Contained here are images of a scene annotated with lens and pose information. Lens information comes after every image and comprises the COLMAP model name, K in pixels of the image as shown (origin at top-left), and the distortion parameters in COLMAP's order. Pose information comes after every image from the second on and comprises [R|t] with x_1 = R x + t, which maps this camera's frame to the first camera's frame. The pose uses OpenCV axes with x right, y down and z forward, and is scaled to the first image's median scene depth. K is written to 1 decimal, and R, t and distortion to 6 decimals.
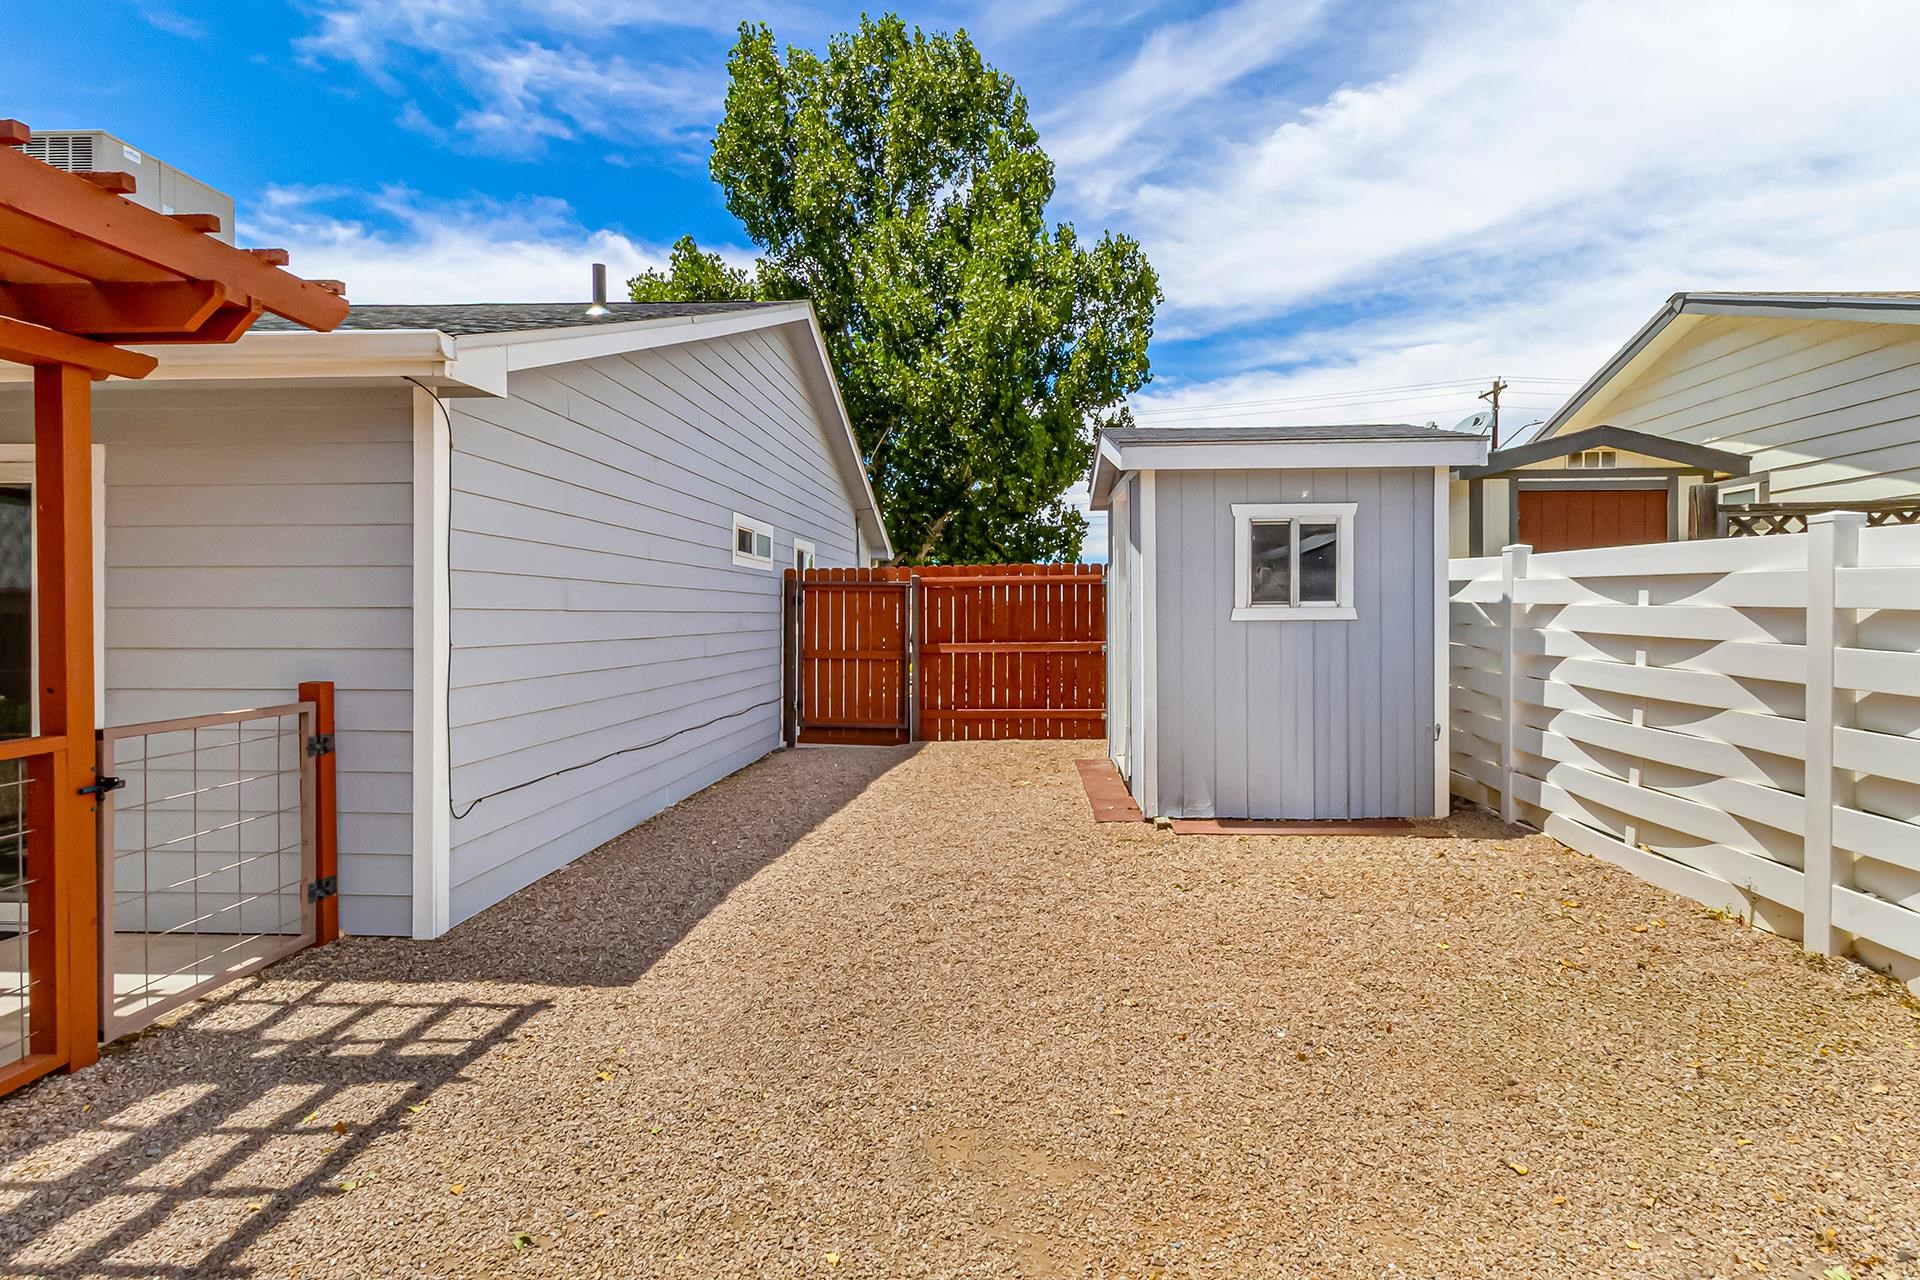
lens RADIAL K [[995.4, 0, 970.7], [0, 995.4, 624.7], [0, 0, 1]] dist [-0.001097, -0.000245]
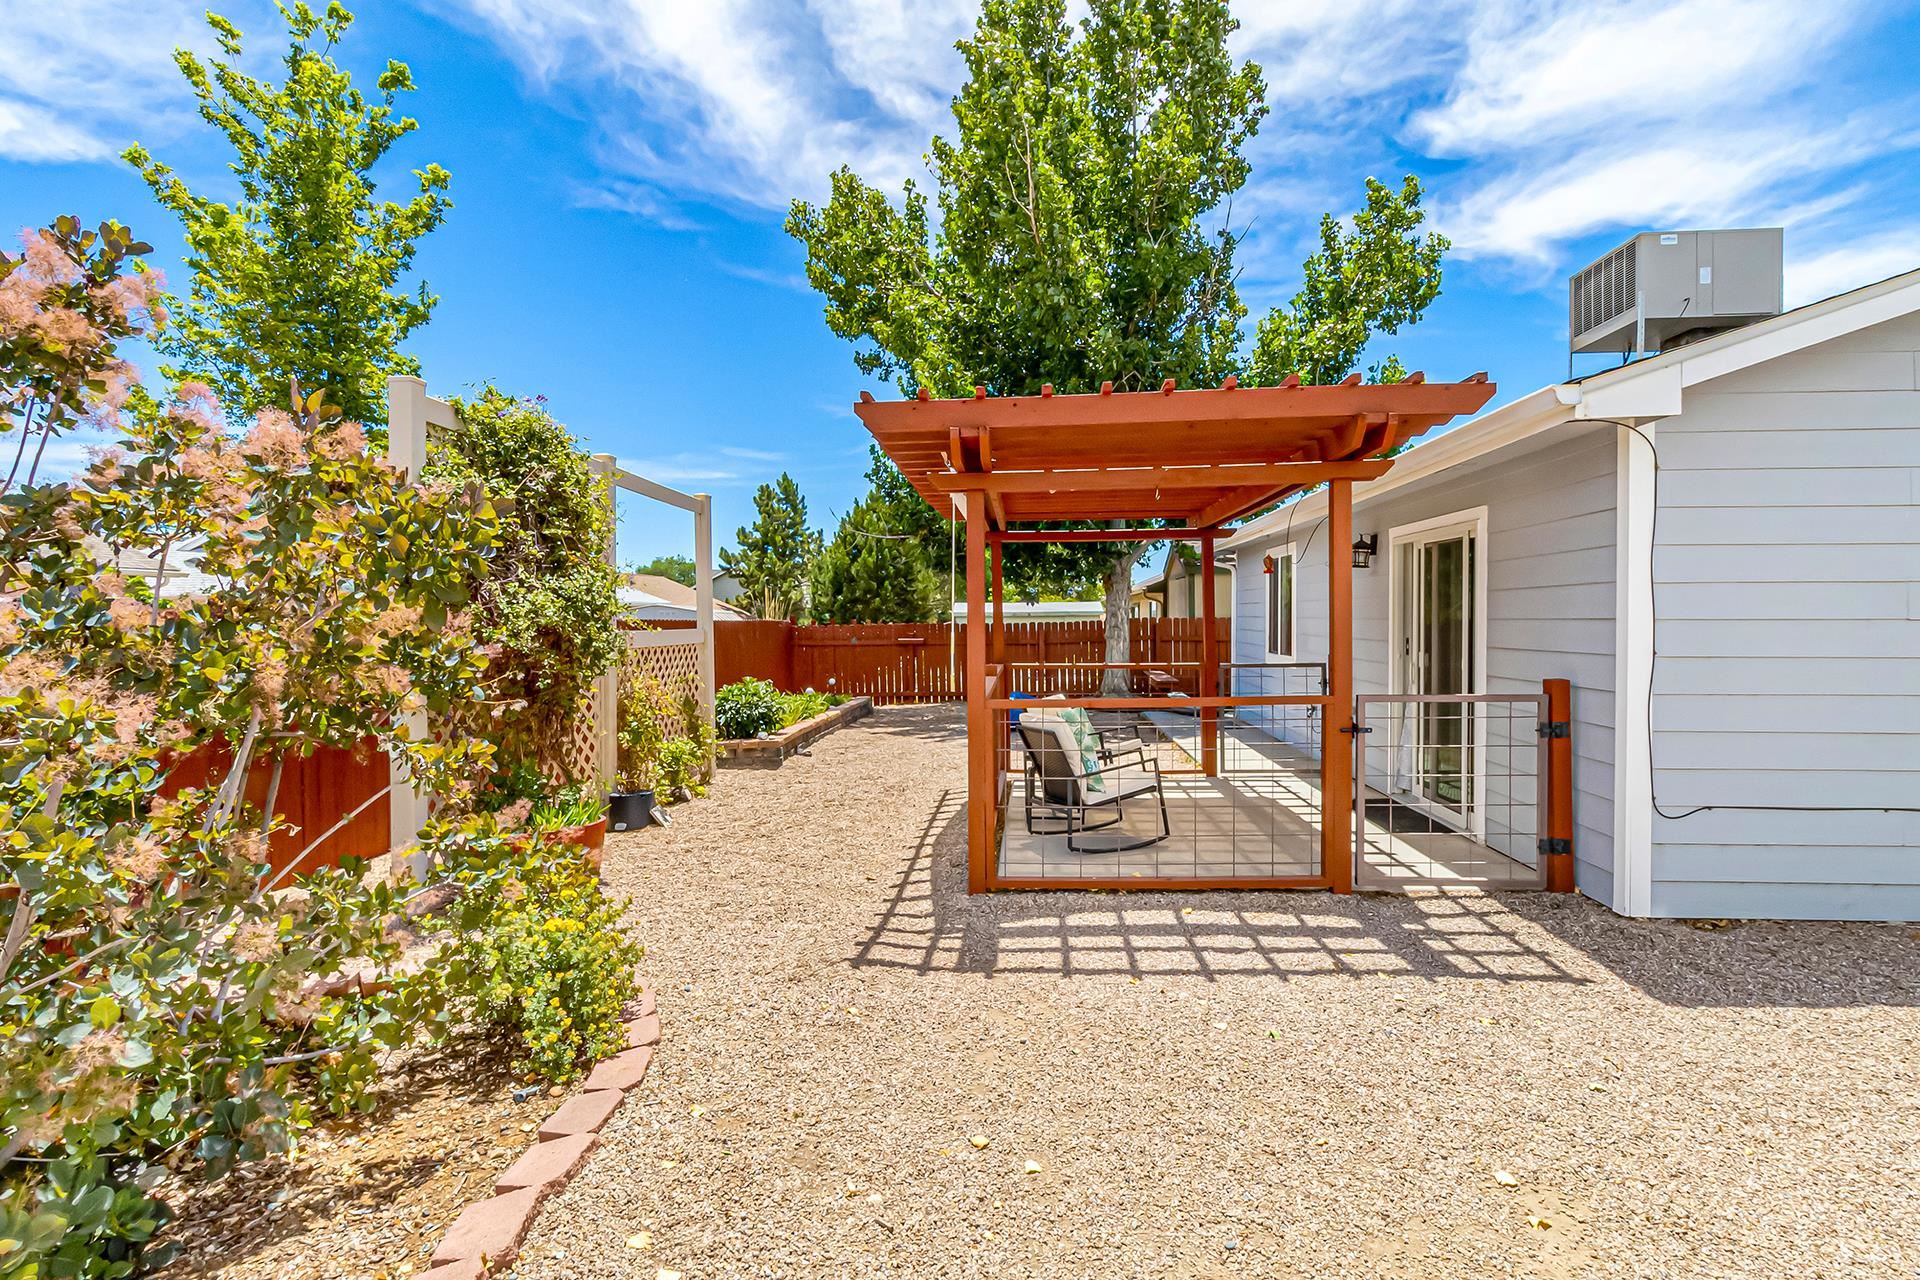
lens RADIAL K [[995.4, 0, 970.7], [0, 995.4, 624.7], [0, 0, 1]] dist [-0.001097, -0.000245]
pose [[-0.016877, 0.008088, -0.999825, 0.683024], [-0.005758, 0.999950, 0.008187, -0.017919], [0.999841, 0.005895, -0.016829, 0.341685]]
